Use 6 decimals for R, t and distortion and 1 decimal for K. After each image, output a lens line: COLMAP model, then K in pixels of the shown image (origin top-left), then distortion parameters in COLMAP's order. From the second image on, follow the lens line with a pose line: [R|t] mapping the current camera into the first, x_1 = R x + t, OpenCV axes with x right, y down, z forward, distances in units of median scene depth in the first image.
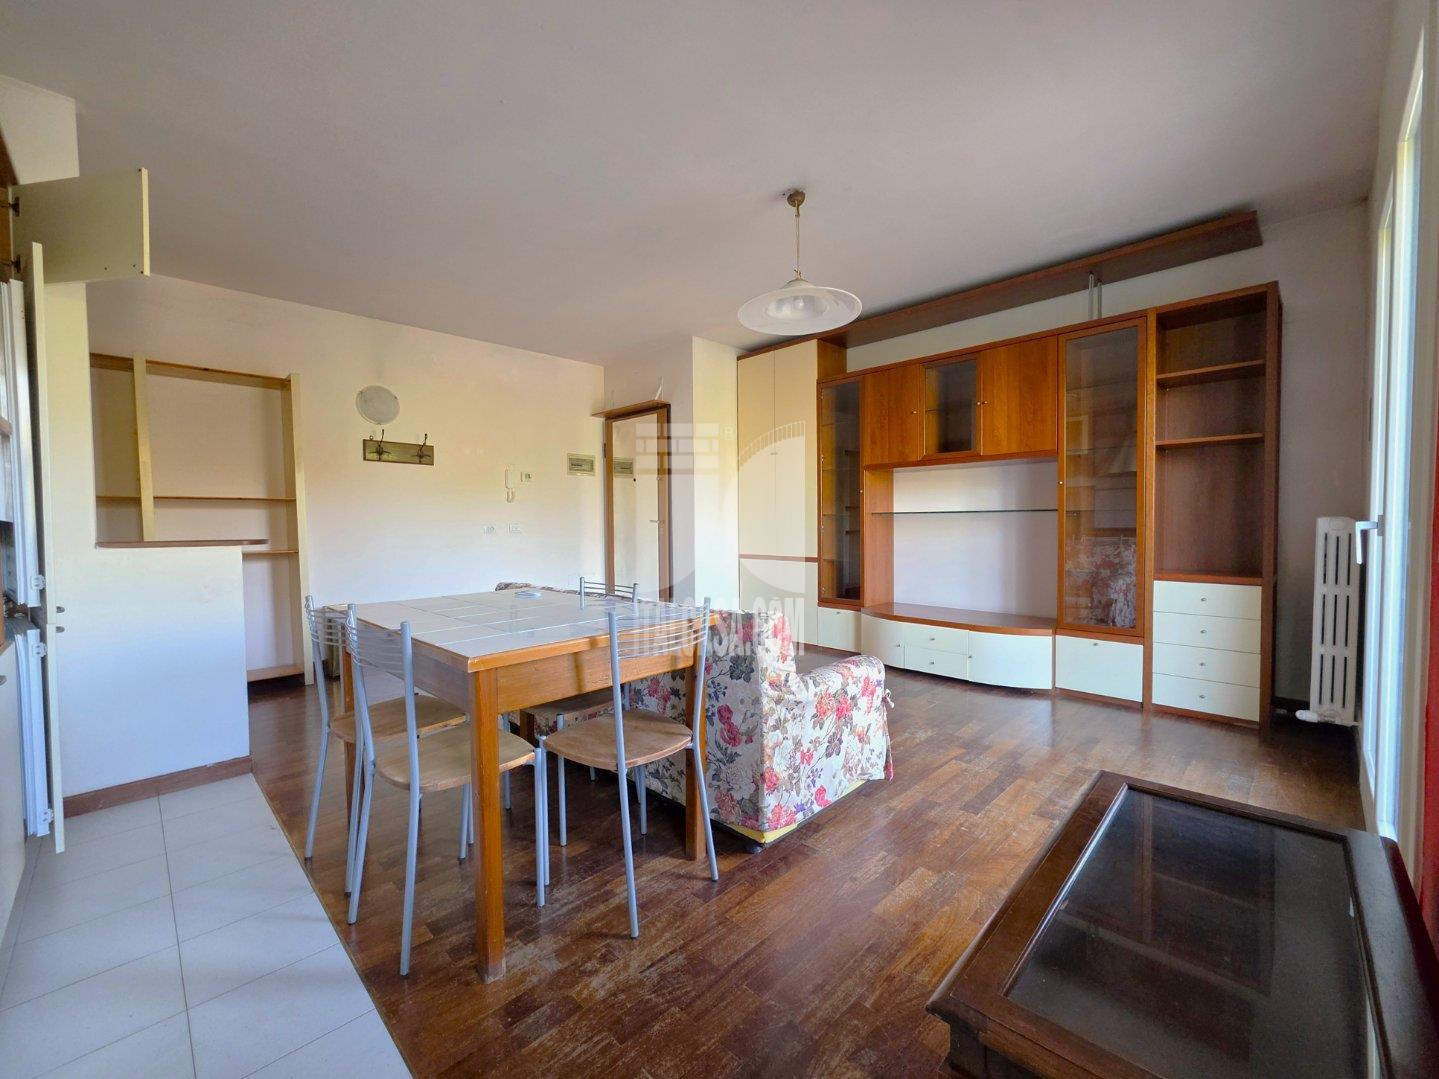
lens RADIAL K [[584.2, 0, 722.4], [0, 584.2, 541.6], [0, 0, 1]] dist [-0.002709, 0.001033]
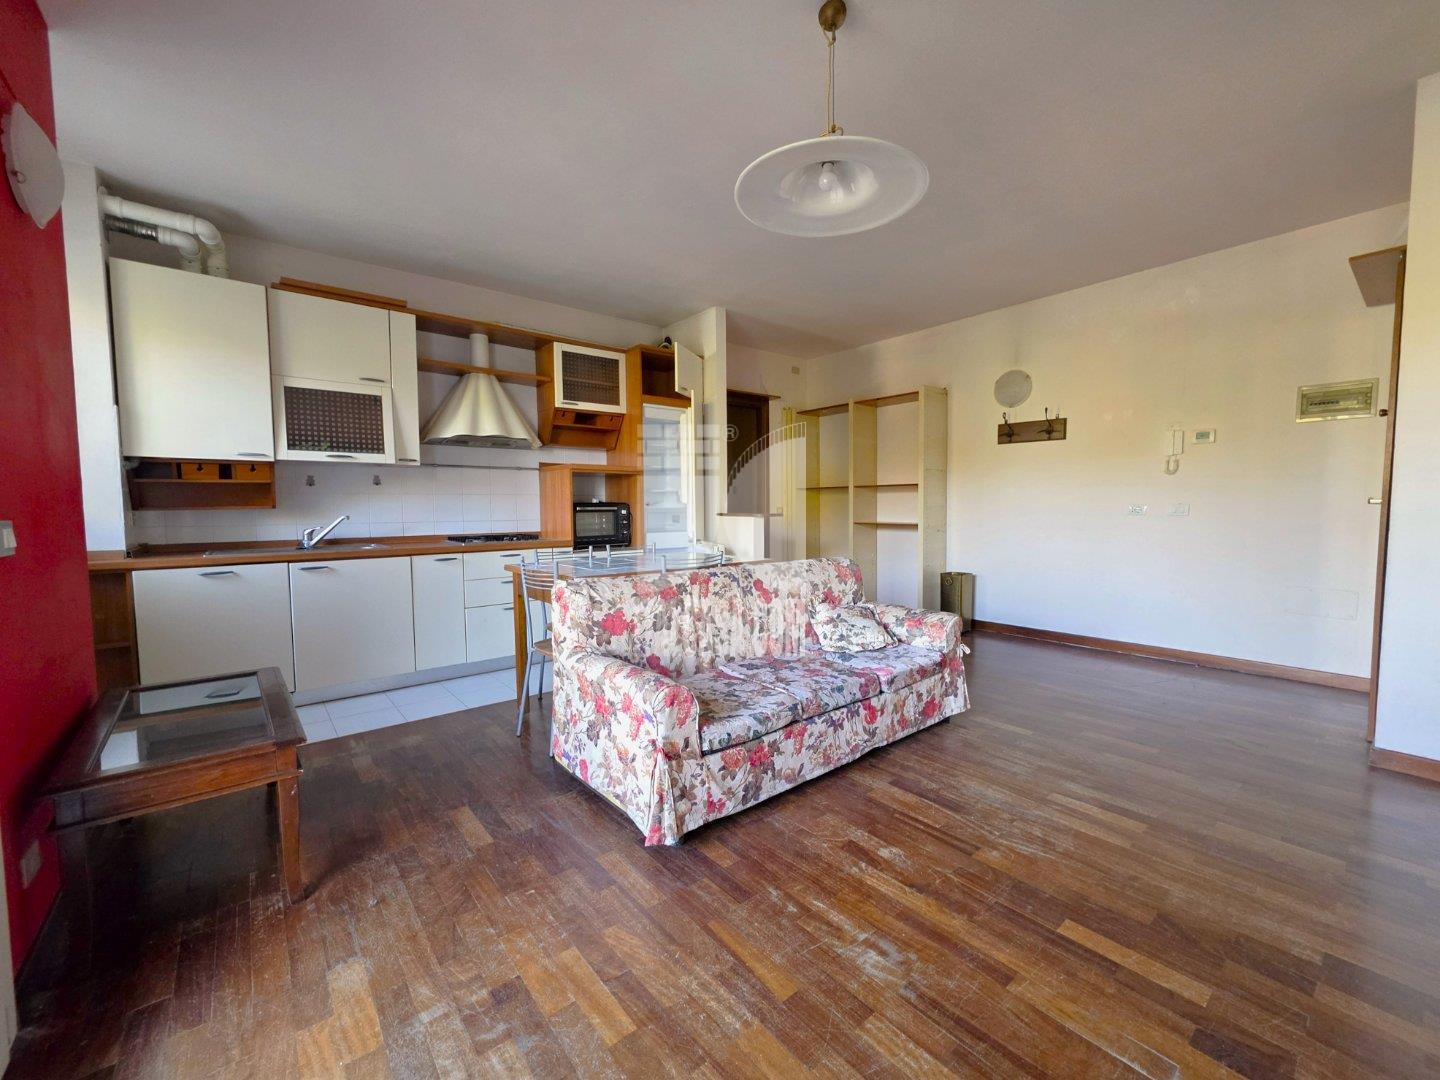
lens RADIAL K [[584.6, 0, 716.8], [0, 584.6, 542.0], [0, 0, 1]] dist [-0.002709, 0.001033]
pose [[-0.102963, 0.069084, -0.992283, 1.050581], [-0.023458, 0.997139, 0.071856, -0.049813], [0.994409, 0.030675, -0.101048, 1.201464]]
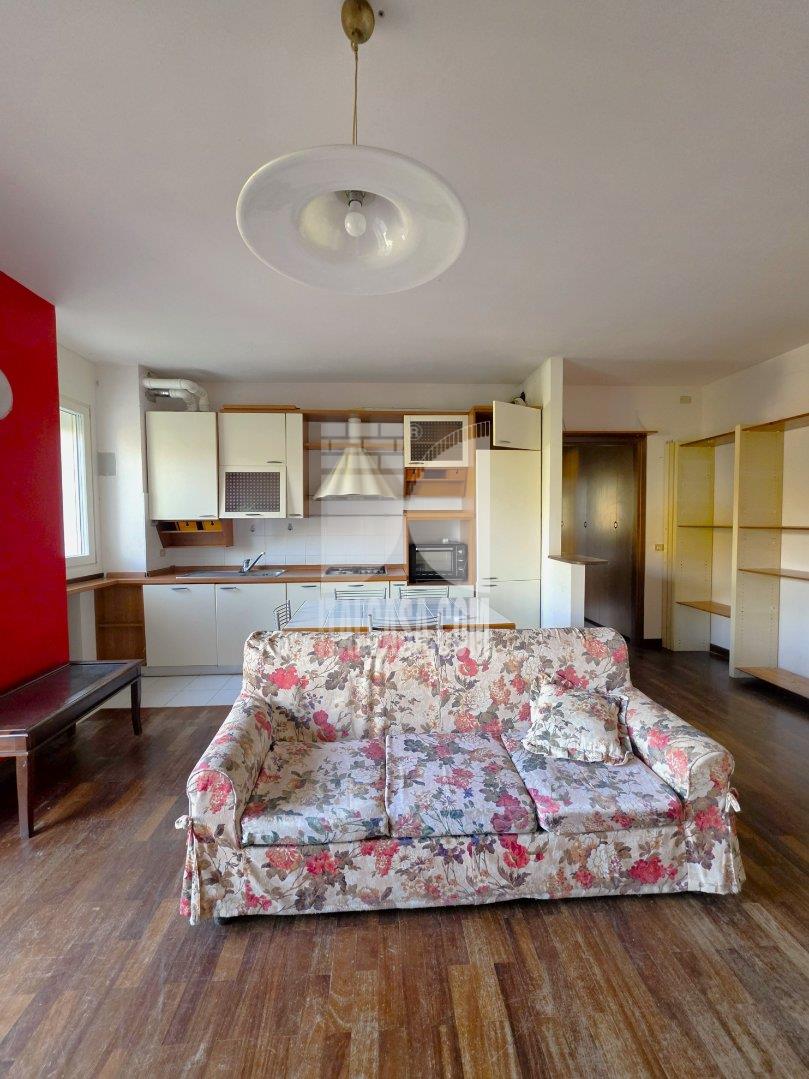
lens RADIAL K [[438.0, 0, 405.4], [0, 438.0, 540.2], [0, 0, 1]] dist [-0.002709, 0.001033]
pose [[-0.668676, 0.046047, -0.742126, 0.527103], [-0.012710, 0.997227, 0.073327, -0.172458], [0.743445, 0.058464, -0.666237, 1.677209]]
